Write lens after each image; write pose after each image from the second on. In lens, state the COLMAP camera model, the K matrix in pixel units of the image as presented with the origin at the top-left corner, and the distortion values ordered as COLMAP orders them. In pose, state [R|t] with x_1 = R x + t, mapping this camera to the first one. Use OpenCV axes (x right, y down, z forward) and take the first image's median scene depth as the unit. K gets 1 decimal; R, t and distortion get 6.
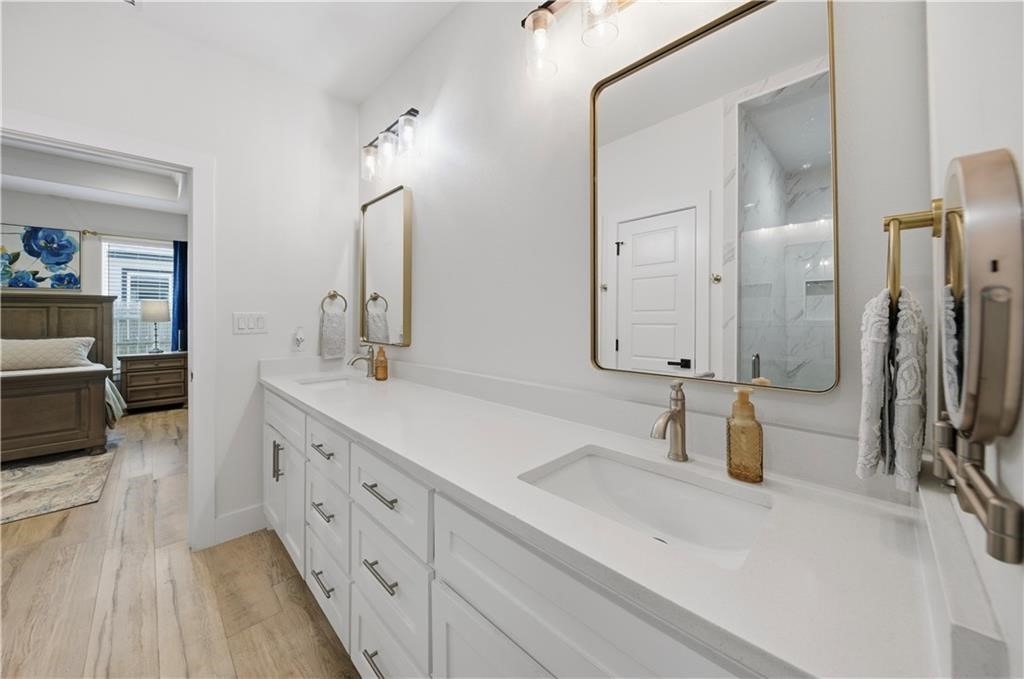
lens RADIAL K [[365.9, 0, 512.9], [0, 365.9, 312.7], [0, 0, 1]] dist [-0.000508, -0.003637]
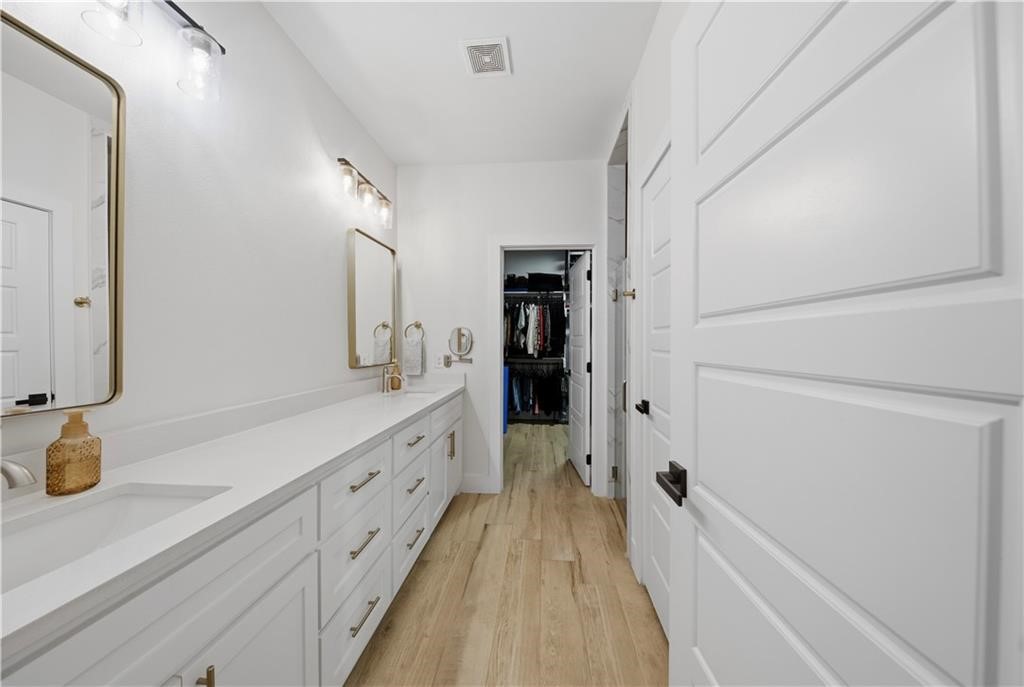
lens RADIAL K [[344.7, 0, 514.6], [0, 344.7, 339.0], [0, 0, 1]] dist [-0.007719, -0.000116]
pose [[-0.644804, 0.002602, 0.764343, -0.382589], [-0.009546, 0.999889, -0.011457, 0.001420], [-0.764288, -0.014684, -0.644708, 0.324560]]
